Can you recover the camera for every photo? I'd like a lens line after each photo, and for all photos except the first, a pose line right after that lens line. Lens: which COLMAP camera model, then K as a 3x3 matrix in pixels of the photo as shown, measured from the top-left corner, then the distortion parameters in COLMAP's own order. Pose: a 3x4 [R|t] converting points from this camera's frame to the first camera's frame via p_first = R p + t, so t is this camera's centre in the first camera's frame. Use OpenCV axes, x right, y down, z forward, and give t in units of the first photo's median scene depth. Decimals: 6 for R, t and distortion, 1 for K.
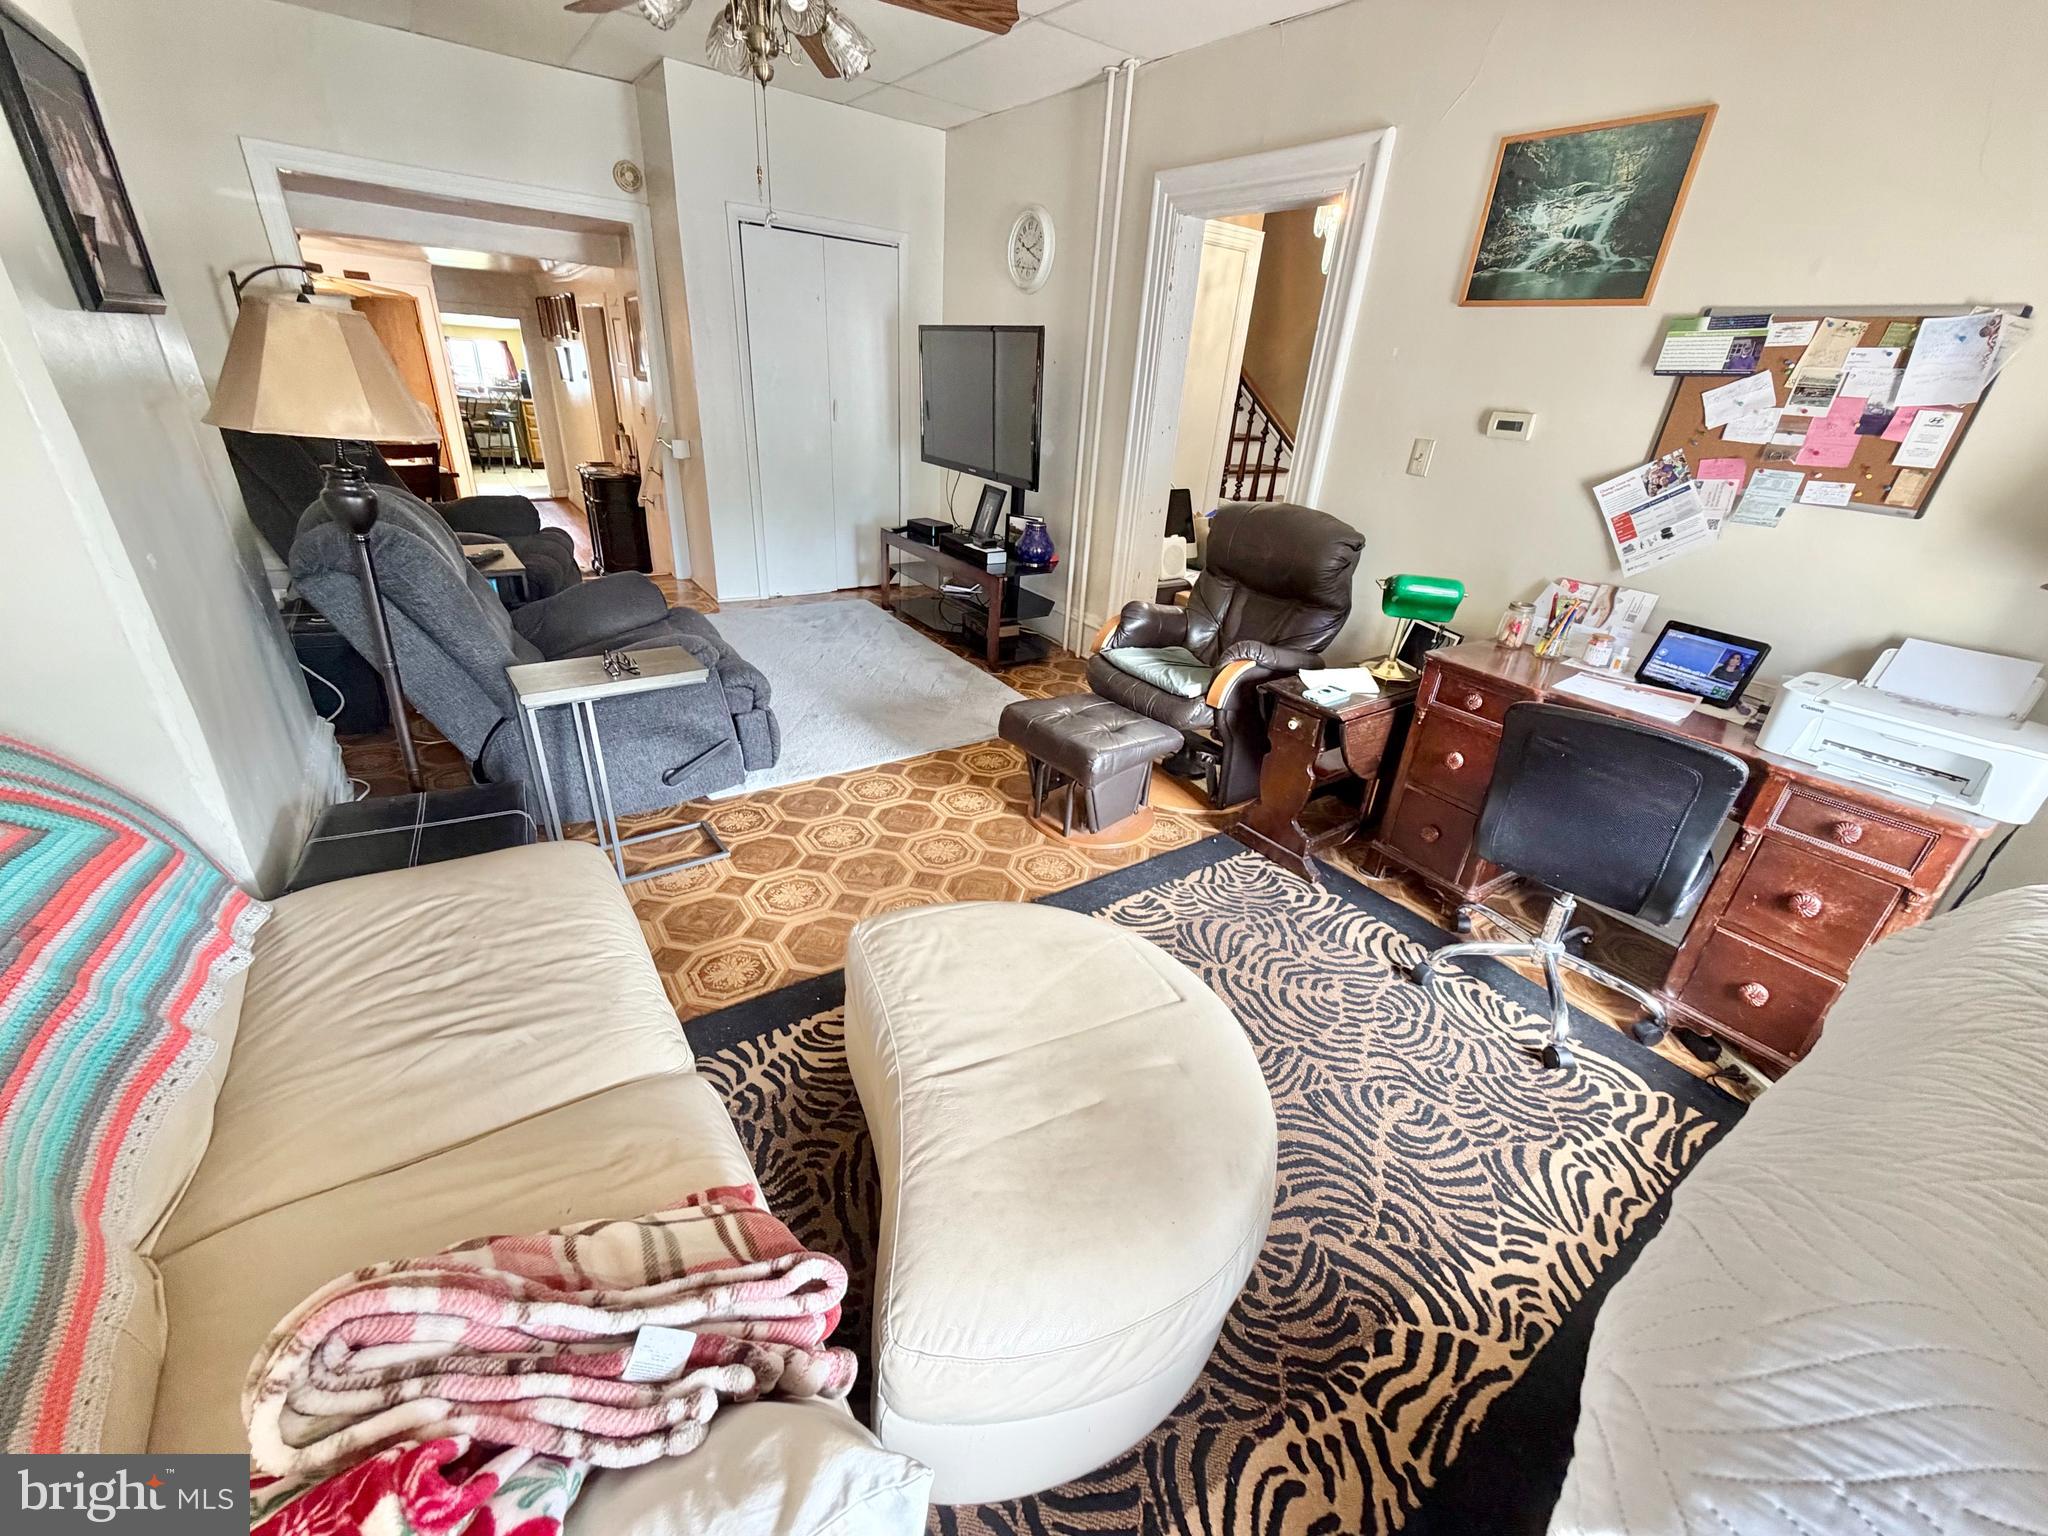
lens RADIAL K [[819.8, 0, 1022.9], [0, 819.8, 754.8], [0, 0, 1]] dist [0.007595, -0.000859]
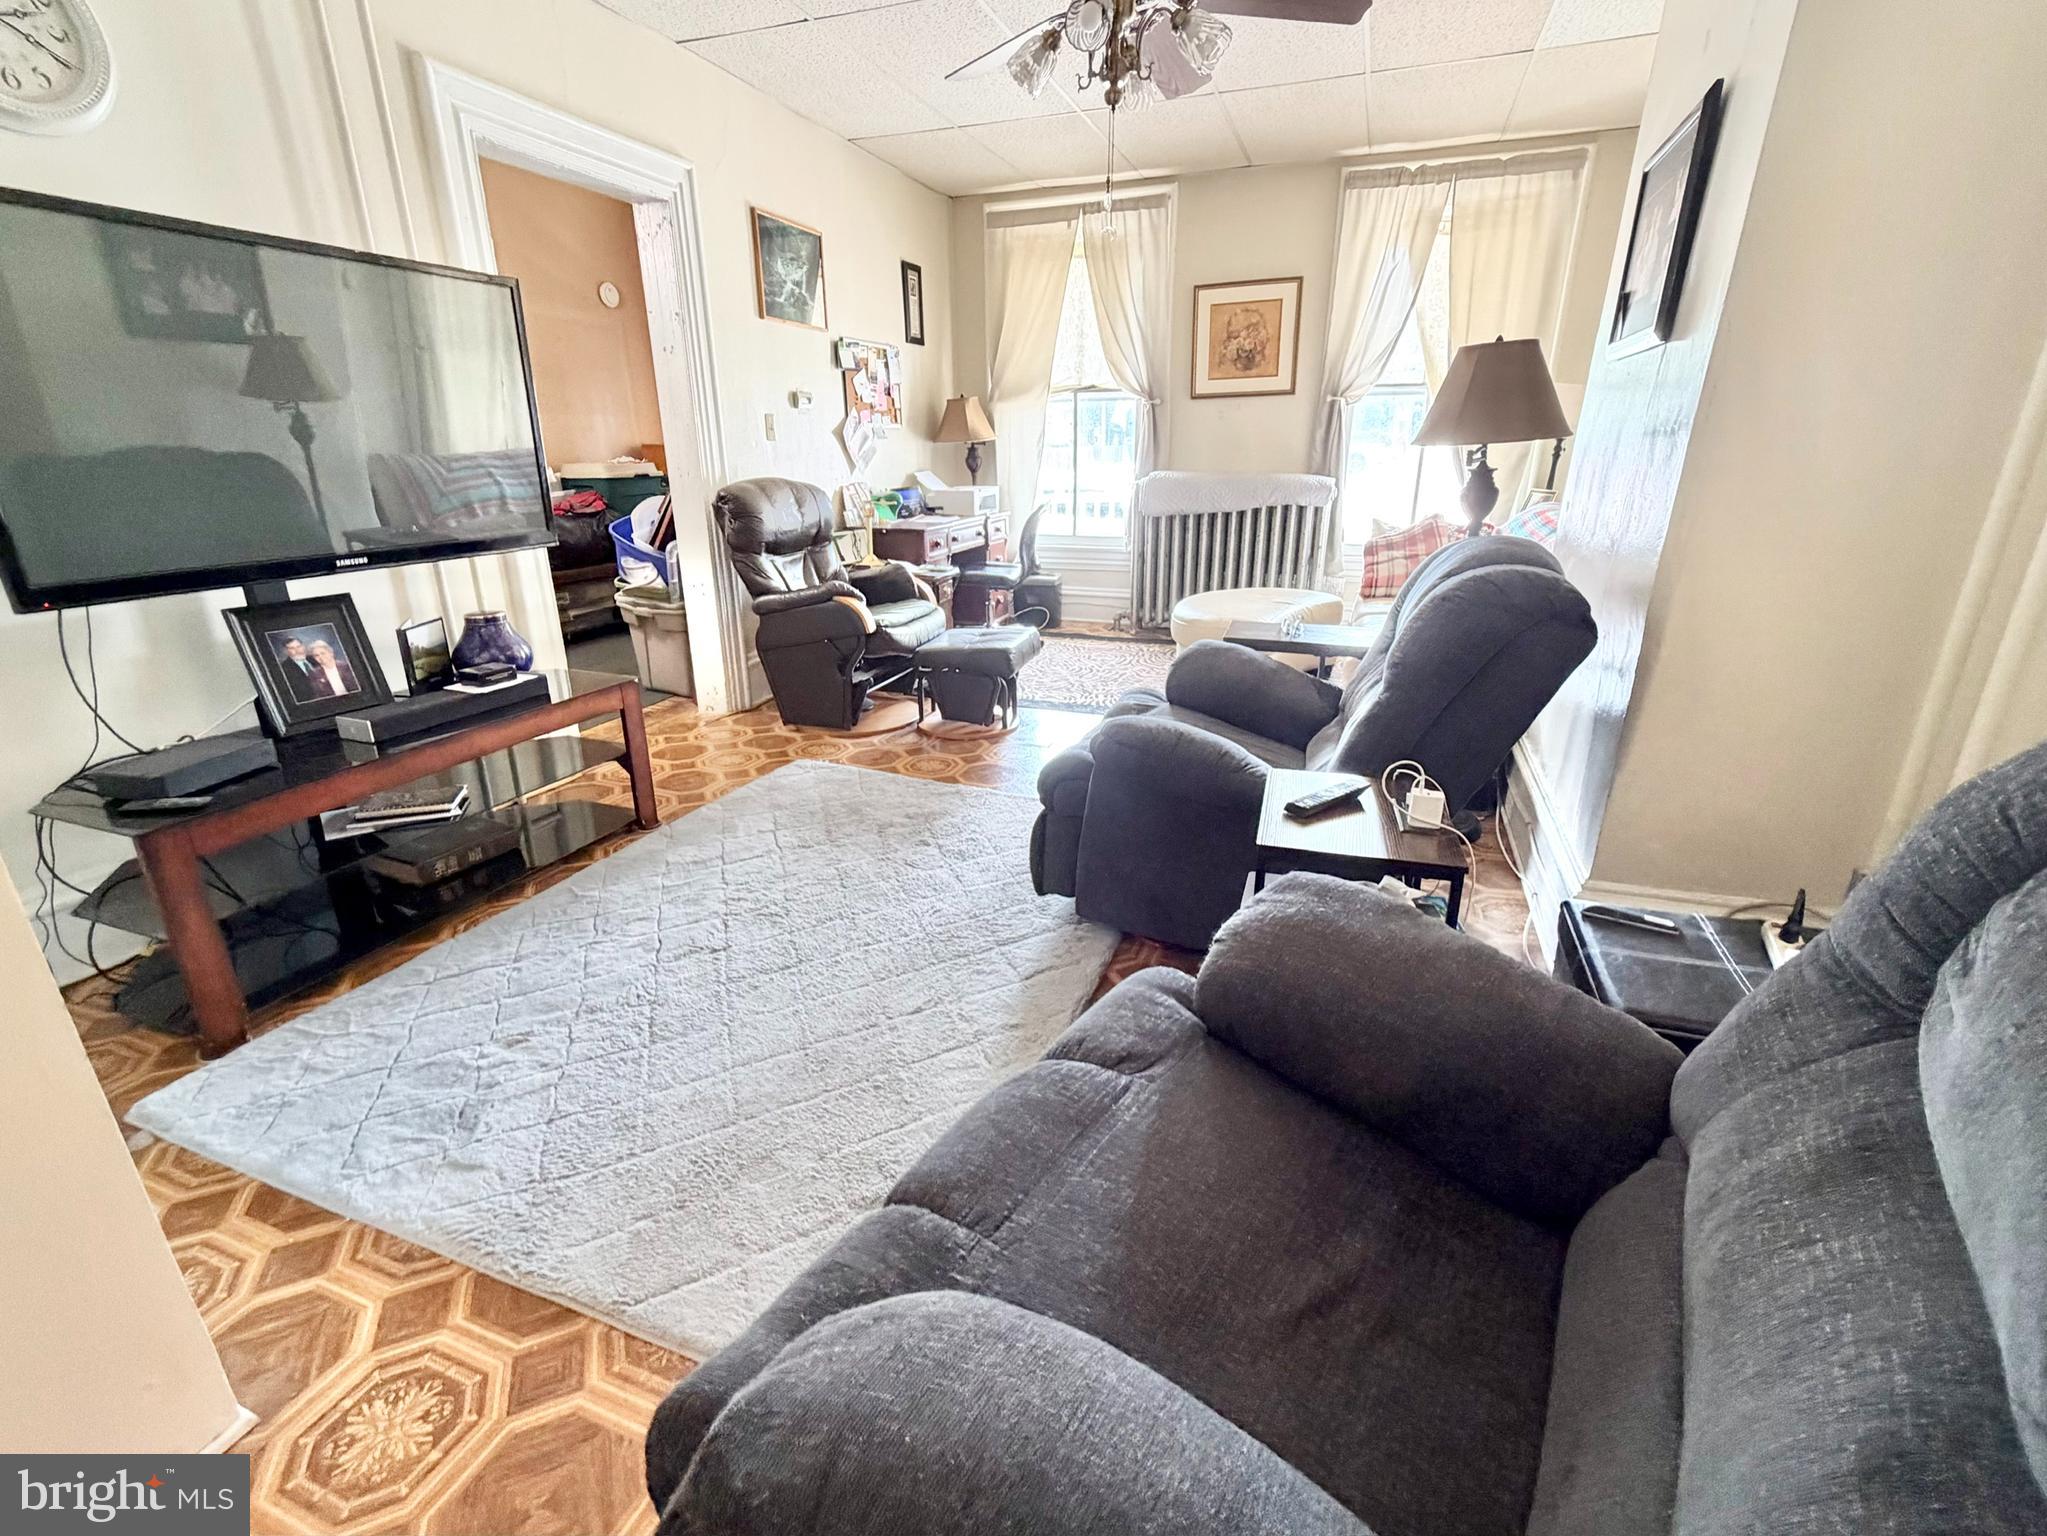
lens RADIAL K [[912.3, 0, 1018.1], [0, 912.3, 764.2], [0, 0, 1]] dist [0.001553, 0.000285]
pose [[-0.567433, -0.328569, 0.755025, -0.321875], [0.328161, 0.750736, 0.573329, -0.203425], [-0.755202, 0.573096, -0.318169, 0.450629]]
